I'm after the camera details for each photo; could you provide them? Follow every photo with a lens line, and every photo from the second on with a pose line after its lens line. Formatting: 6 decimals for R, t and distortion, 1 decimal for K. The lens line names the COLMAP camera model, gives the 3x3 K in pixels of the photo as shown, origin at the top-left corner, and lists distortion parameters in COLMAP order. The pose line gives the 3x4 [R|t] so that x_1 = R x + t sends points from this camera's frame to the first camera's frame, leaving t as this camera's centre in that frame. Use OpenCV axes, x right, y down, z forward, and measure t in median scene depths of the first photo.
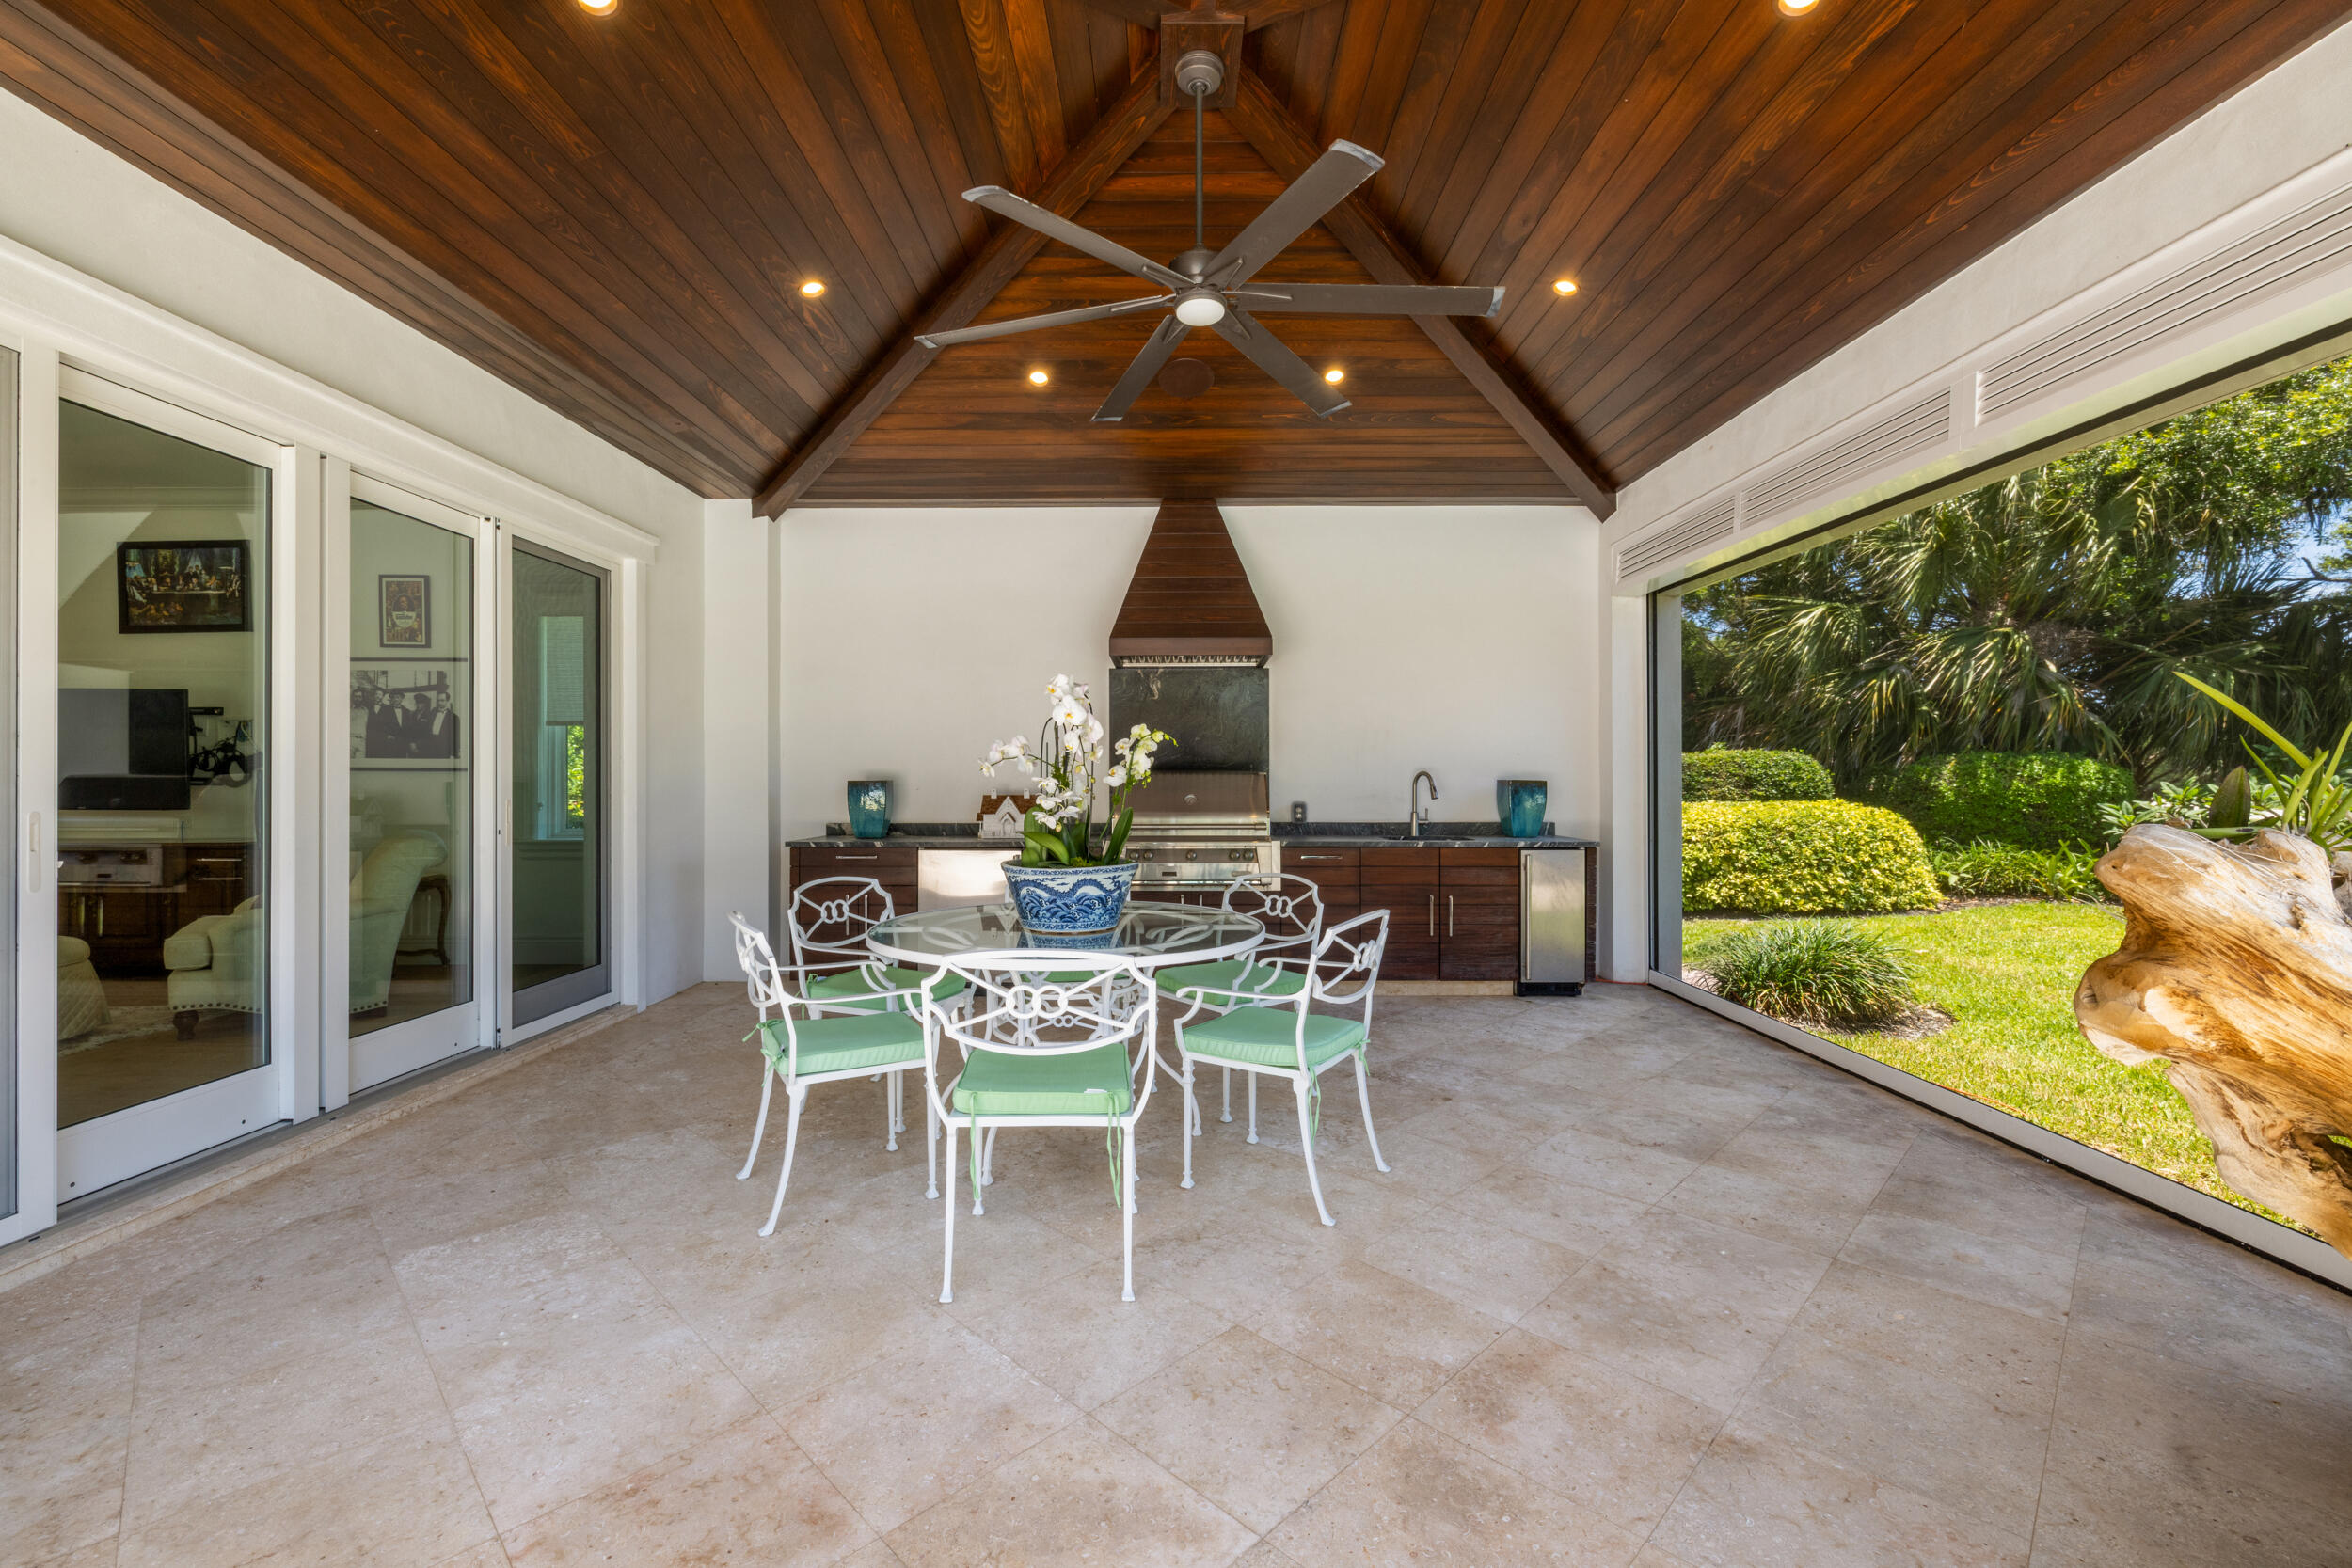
lens RADIAL K [[988.8, 0, 1174.0], [0, 988.8, 778.9], [0, 0, 1]] dist [0.000049, 0.000390]
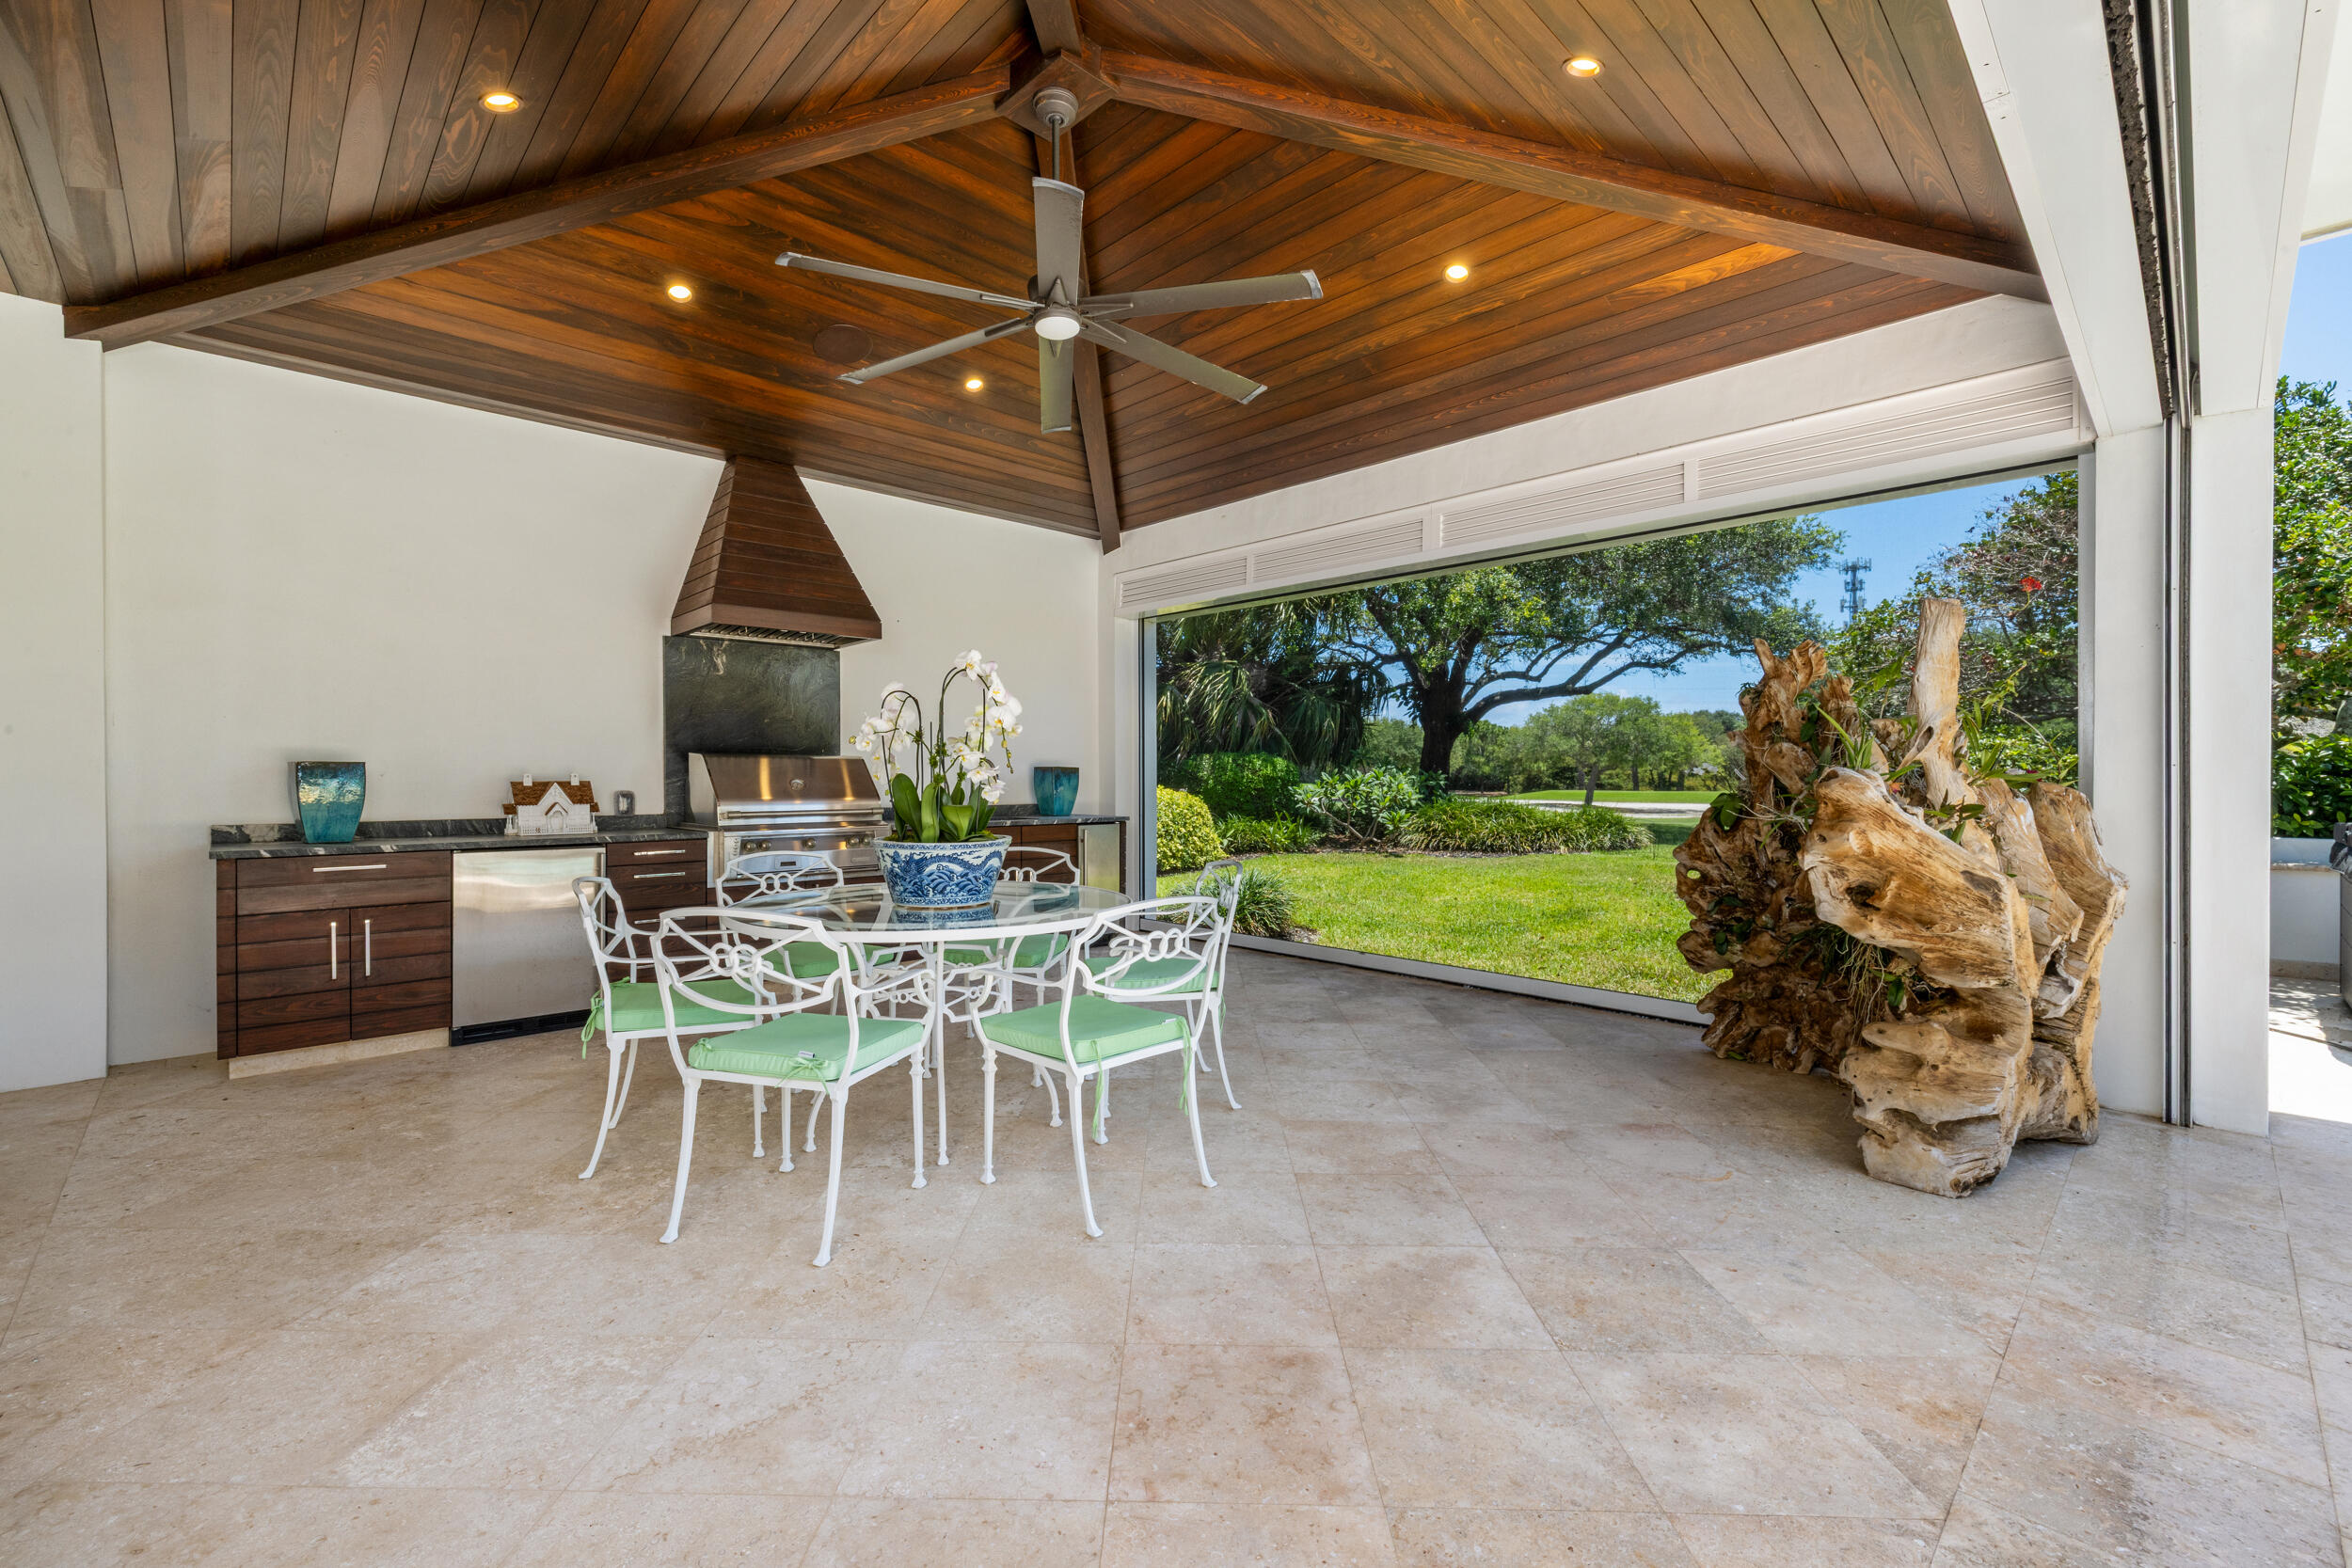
lens RADIAL K [[988.8, 0, 1177.6], [0, 988.8, 780.6], [0, 0, 1]] dist [0.000049, 0.000390]
pose [[0.719681, -0.004027, 0.694293, -0.415273], [0.000945, 0.999988, 0.004820, 0.014319], [-0.694304, -0.002813, 0.719676, 0.078264]]
